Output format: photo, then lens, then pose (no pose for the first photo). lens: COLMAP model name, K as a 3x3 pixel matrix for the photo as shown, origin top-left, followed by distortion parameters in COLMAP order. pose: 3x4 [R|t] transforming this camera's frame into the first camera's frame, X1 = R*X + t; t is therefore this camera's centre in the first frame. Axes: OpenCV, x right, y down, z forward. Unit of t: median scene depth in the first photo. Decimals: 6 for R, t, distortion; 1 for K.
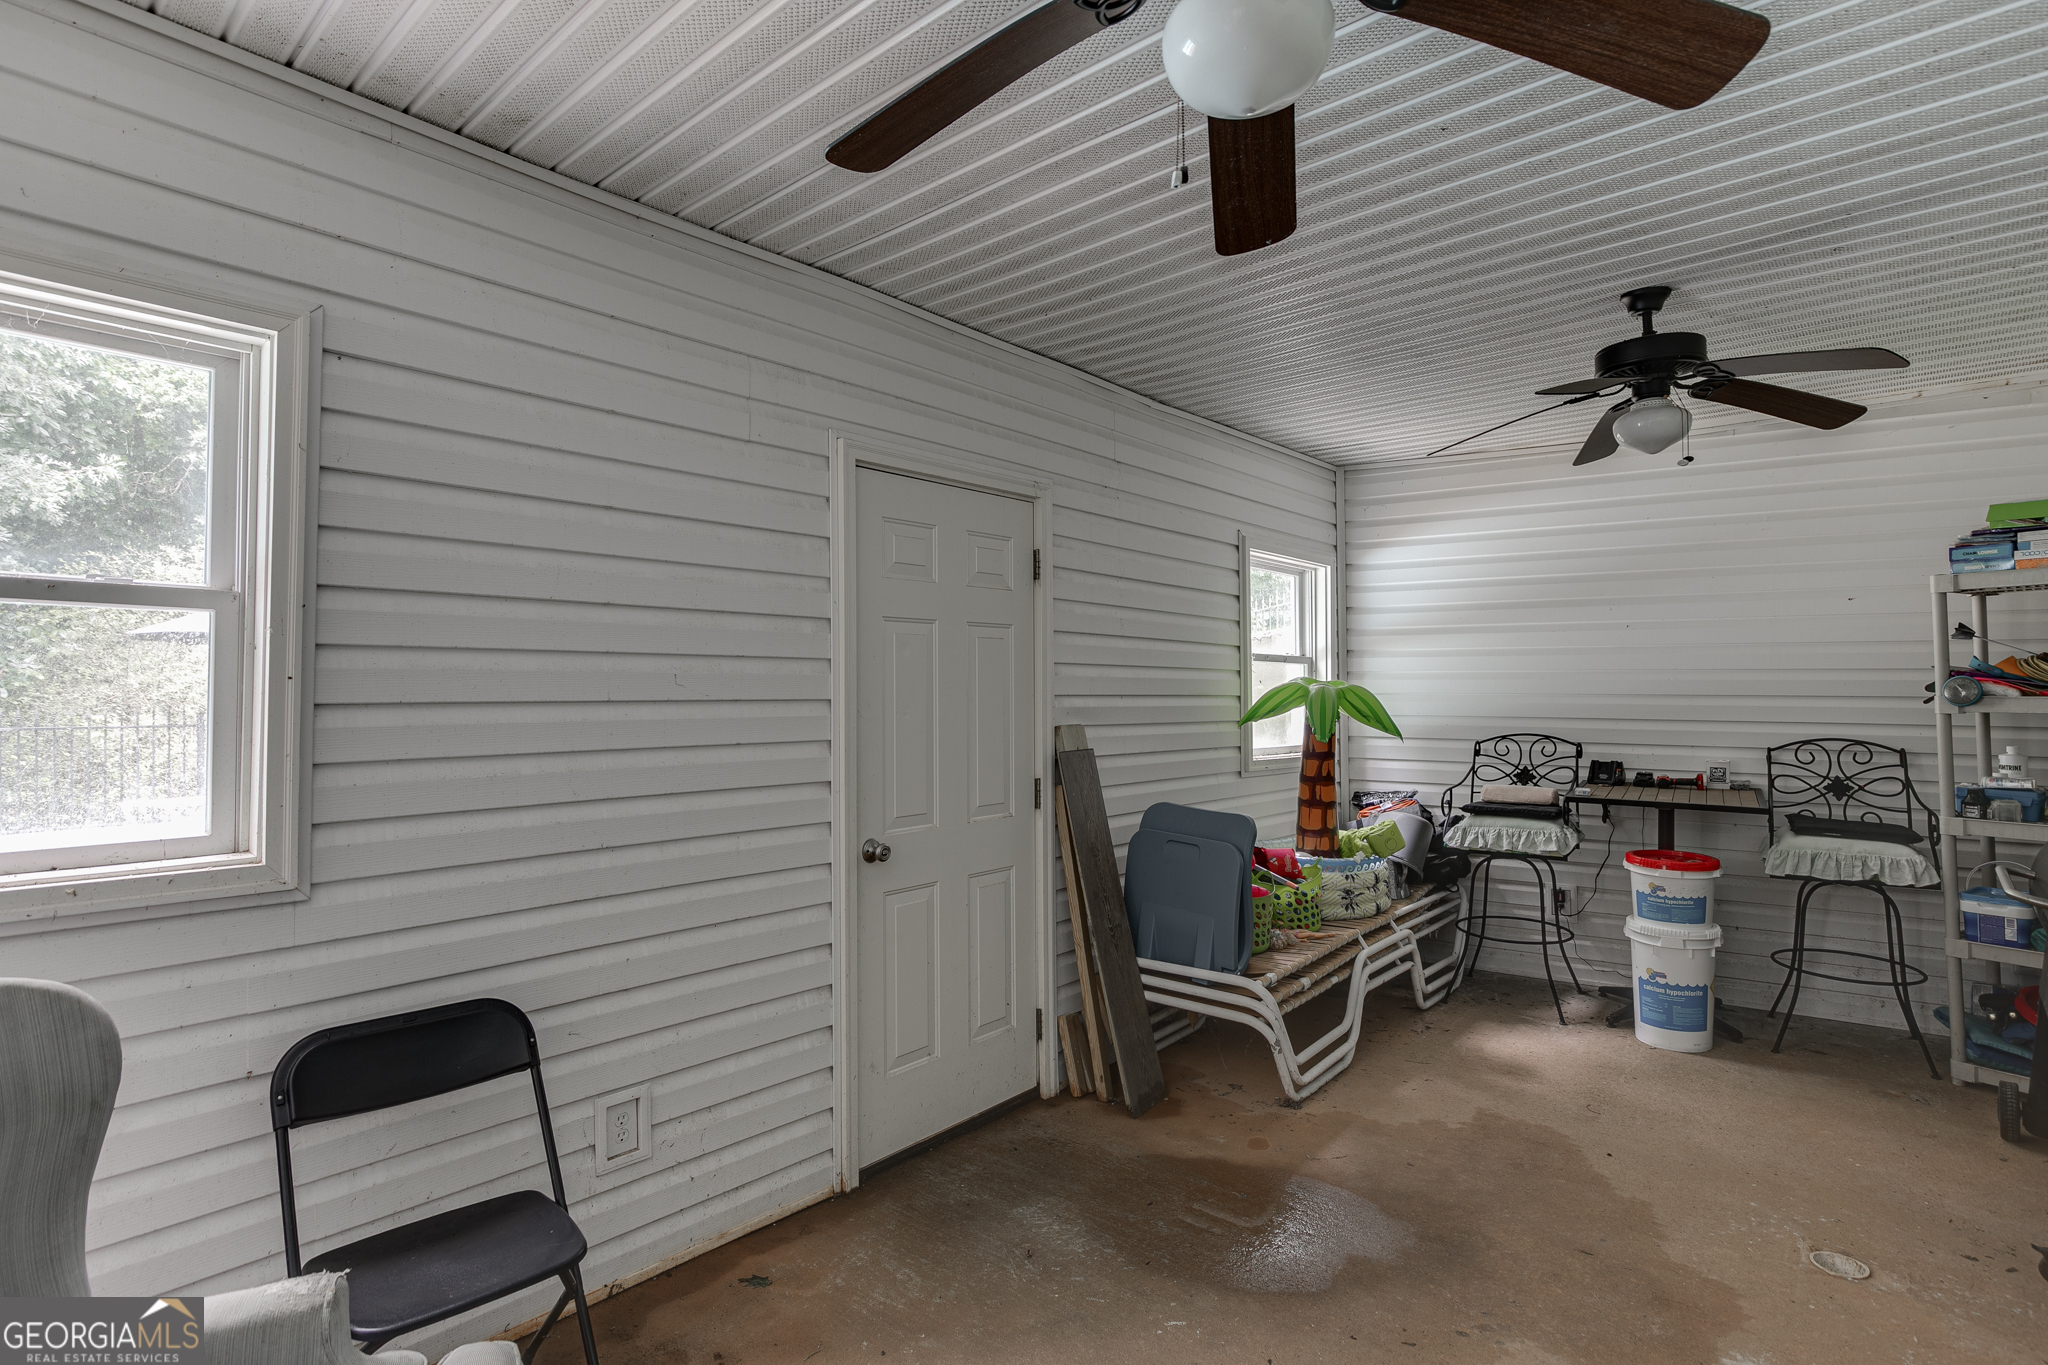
lens RADIAL K [[1023.2, 0, 1022.2], [0, 1023.2, 669.6], [0, 0, 1]] dist [-0.006833, -0.001225]
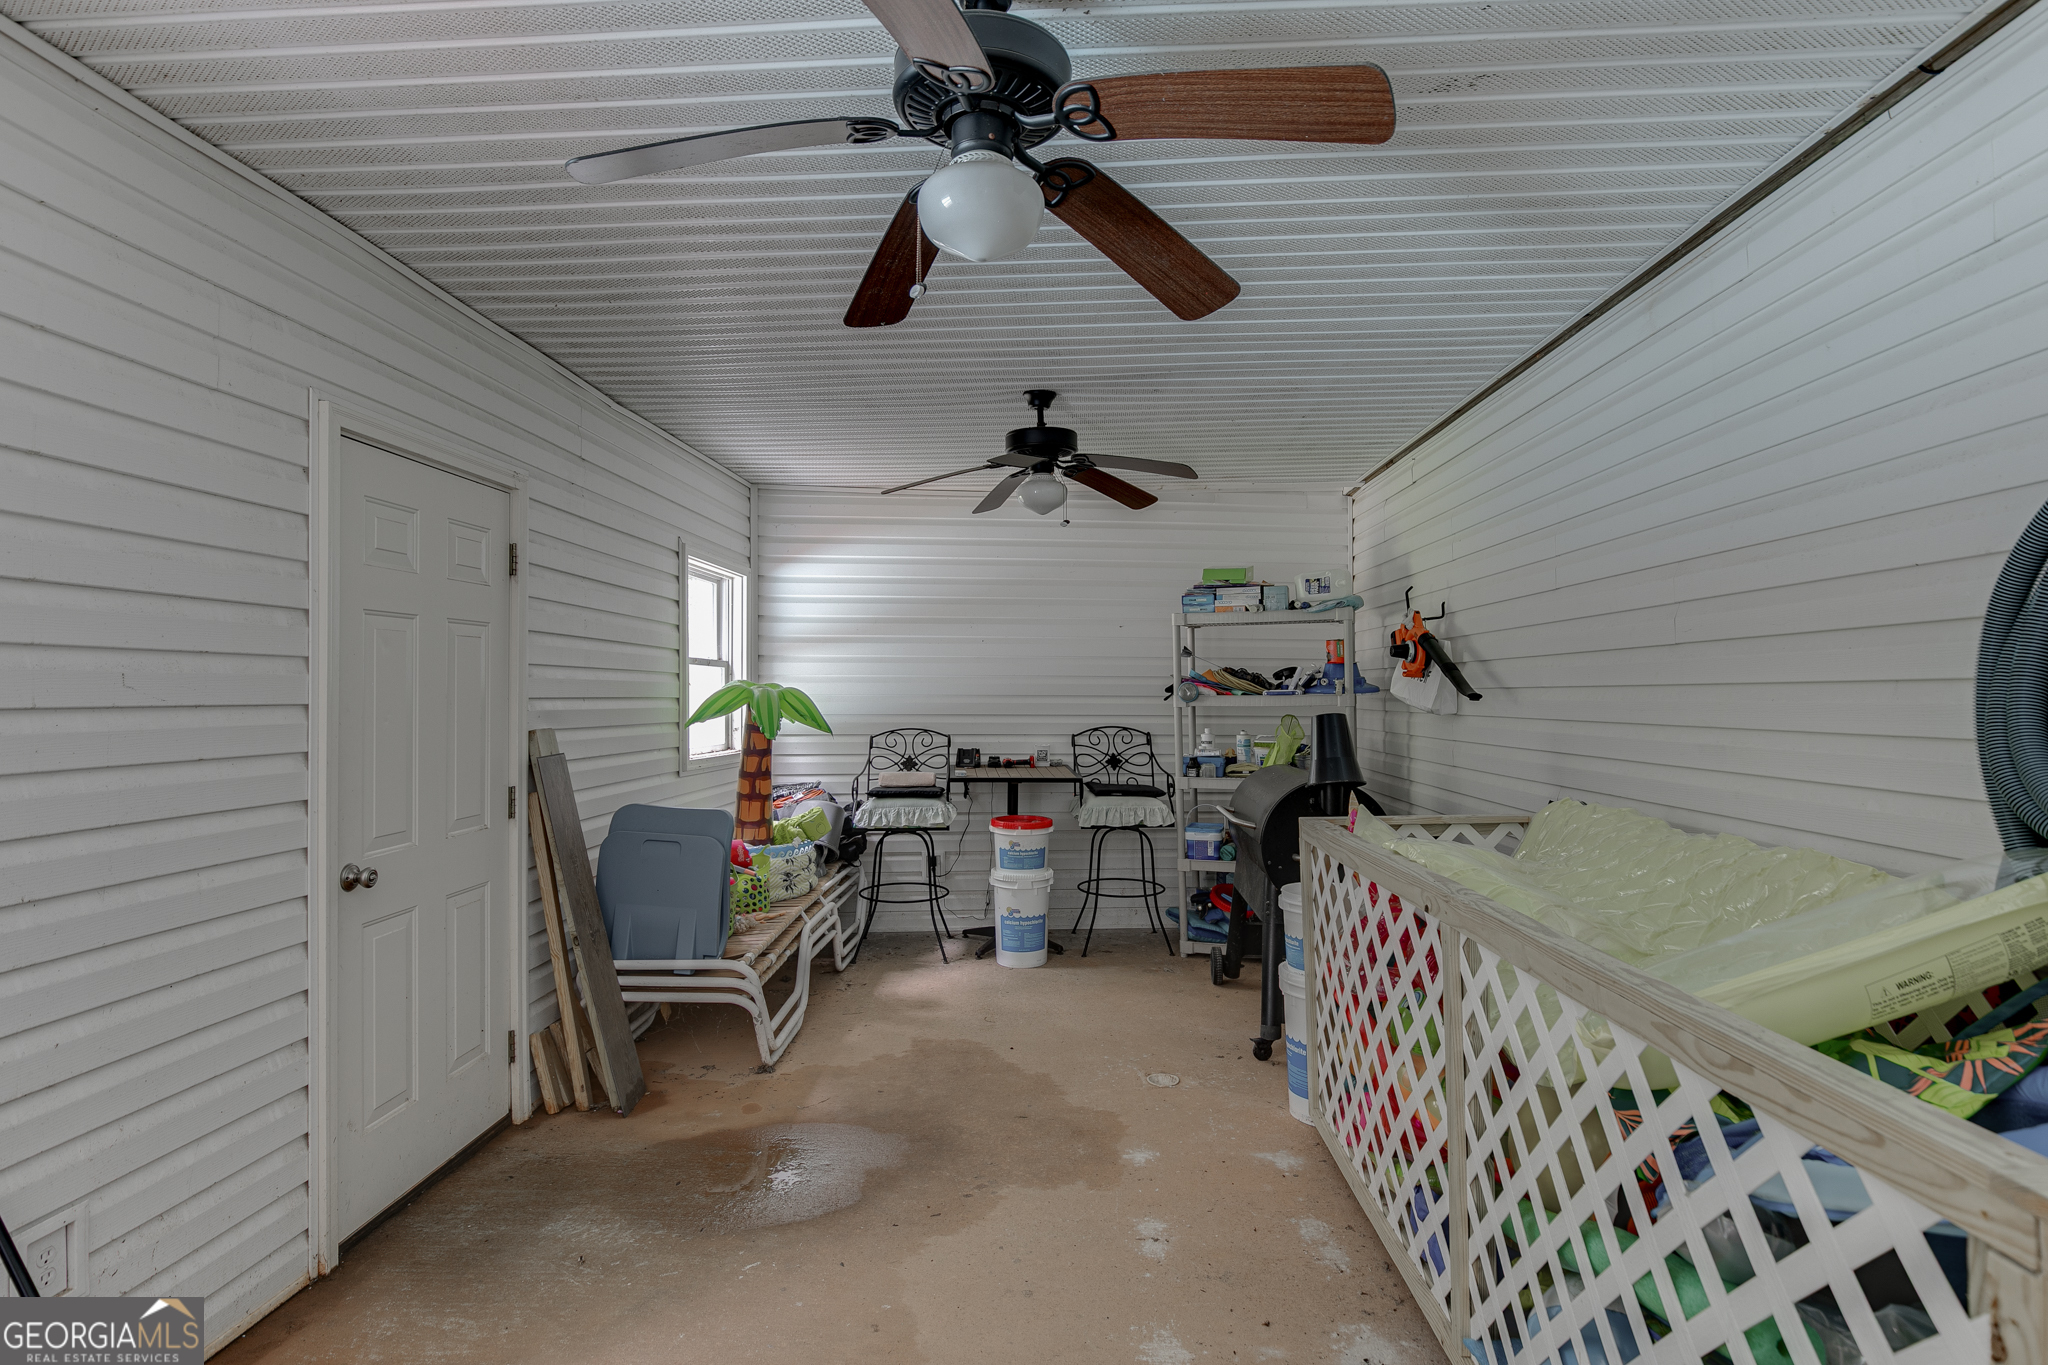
lens RADIAL K [[1023.2, 0, 1022.2], [0, 1023.2, 669.6], [0, 0, 1]] dist [-0.006833, -0.001225]
pose [[0.786283, 0.011676, 0.617757, -0.198101], [-0.010758, 0.999929, -0.005207, -0.001457], [-0.617773, -0.002552, 0.786352, -0.031204]]
